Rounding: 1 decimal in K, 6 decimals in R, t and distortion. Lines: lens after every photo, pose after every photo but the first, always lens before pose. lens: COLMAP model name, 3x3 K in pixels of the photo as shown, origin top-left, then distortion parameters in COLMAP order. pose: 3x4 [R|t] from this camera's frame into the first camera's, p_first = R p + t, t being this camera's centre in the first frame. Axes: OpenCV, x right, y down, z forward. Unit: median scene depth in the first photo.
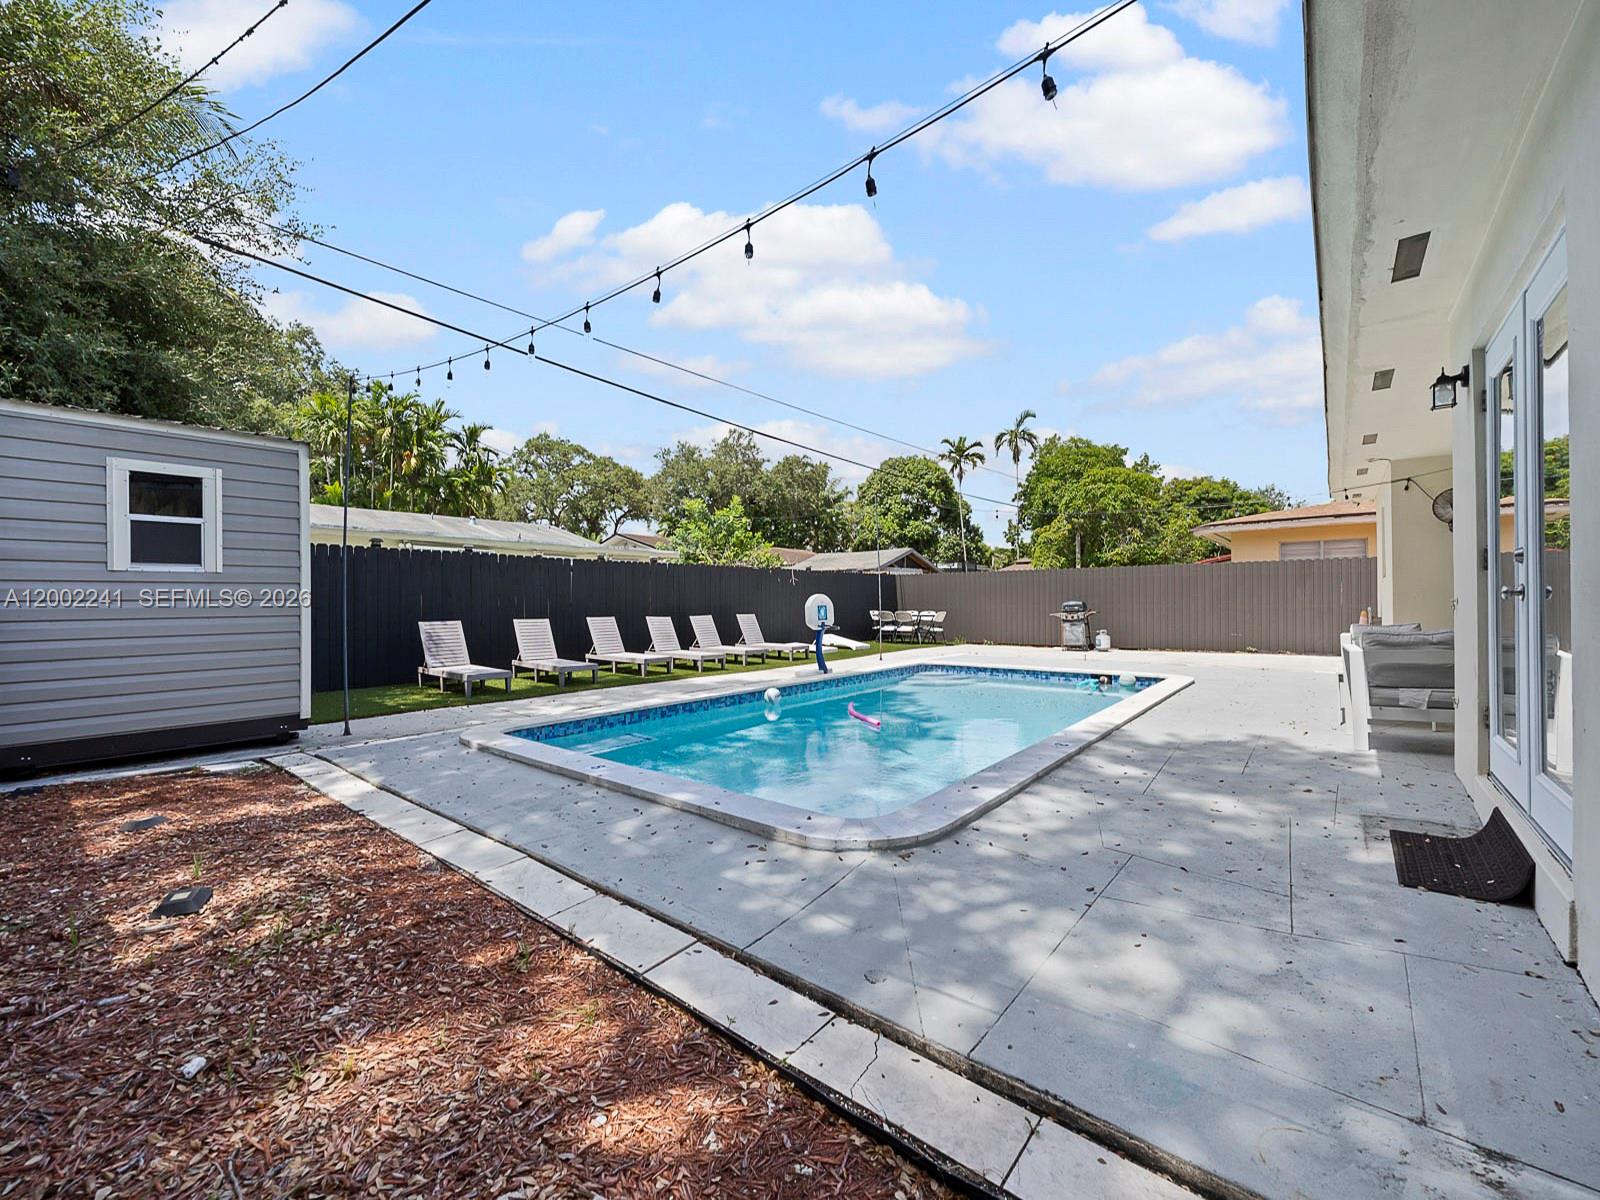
lens RADIAL K [[659.2, 0, 800.0], [0, 659.2, 600.0], [0, 0, 1]] dist [0.000088, -0.000393]
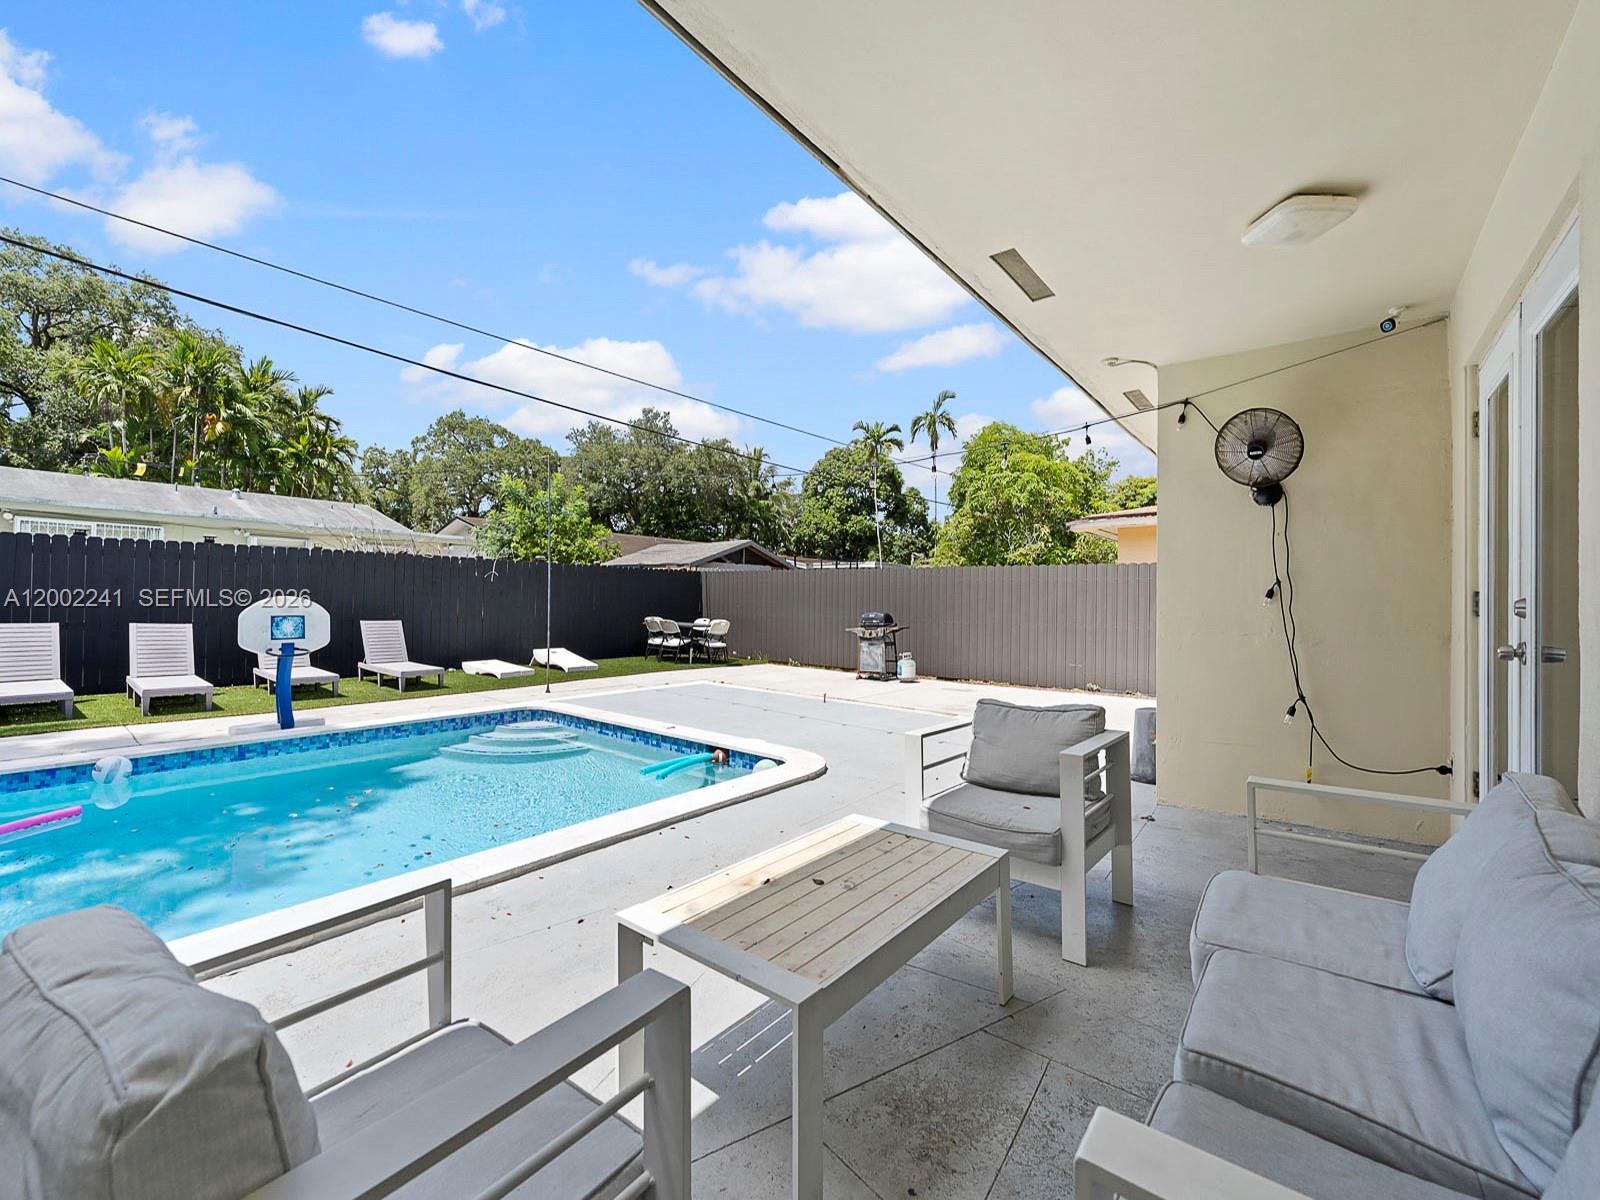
lens RADIAL K [[663.4, 0, 800.8], [0, 663.4, 586.9], [0, 0, 1]] dist [-0.000808, -0.001034]
pose [[0.999642, 0.024387, 0.011049, 0.195559], [-0.024212, 0.999584, -0.015678, -0.007849], [-0.011427, 0.015405, 0.999816, 0.154590]]
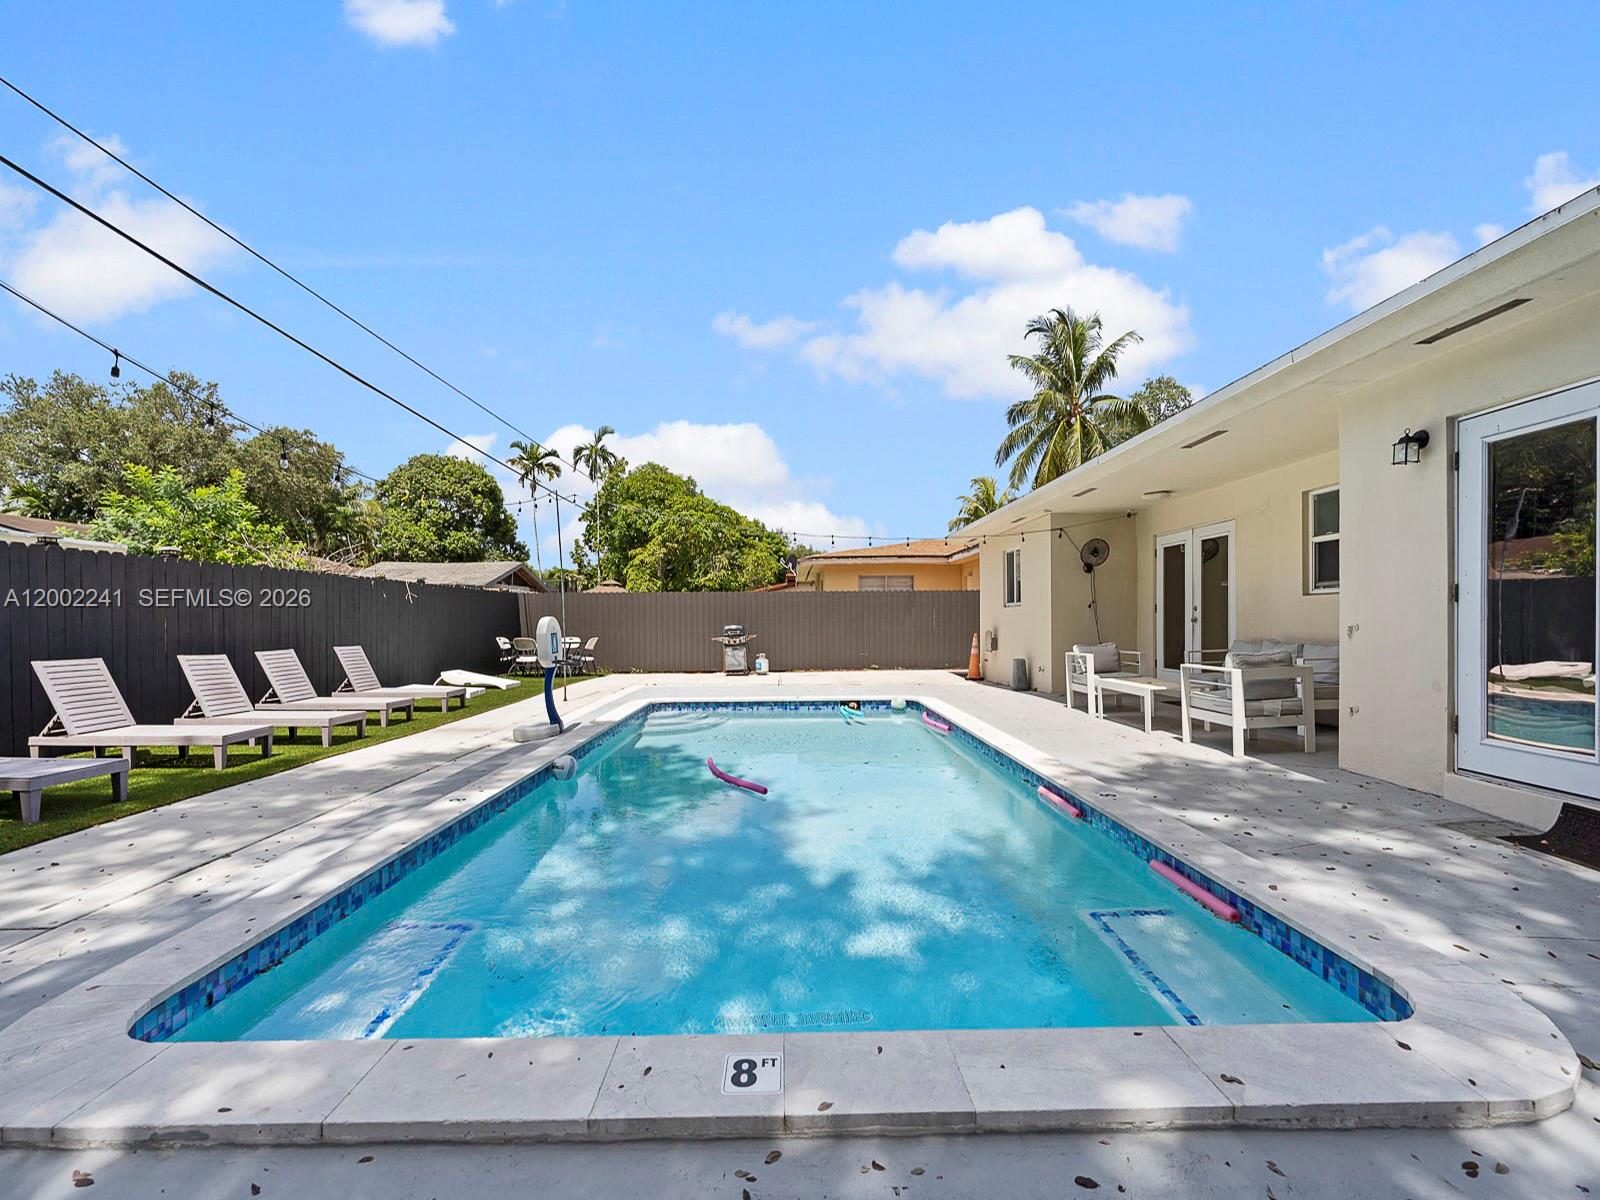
lens RADIAL K [[656.8, 0, 799.0], [0, 656.8, 621.5], [0, 0, 1]] dist [0.000077, -0.000083]
pose [[0.764156, 0.001774, 0.645029, -0.087145], [-0.000622, 0.999998, -0.002013, -0.001002], [-0.645031, 0.001136, 0.764155, 0.114203]]
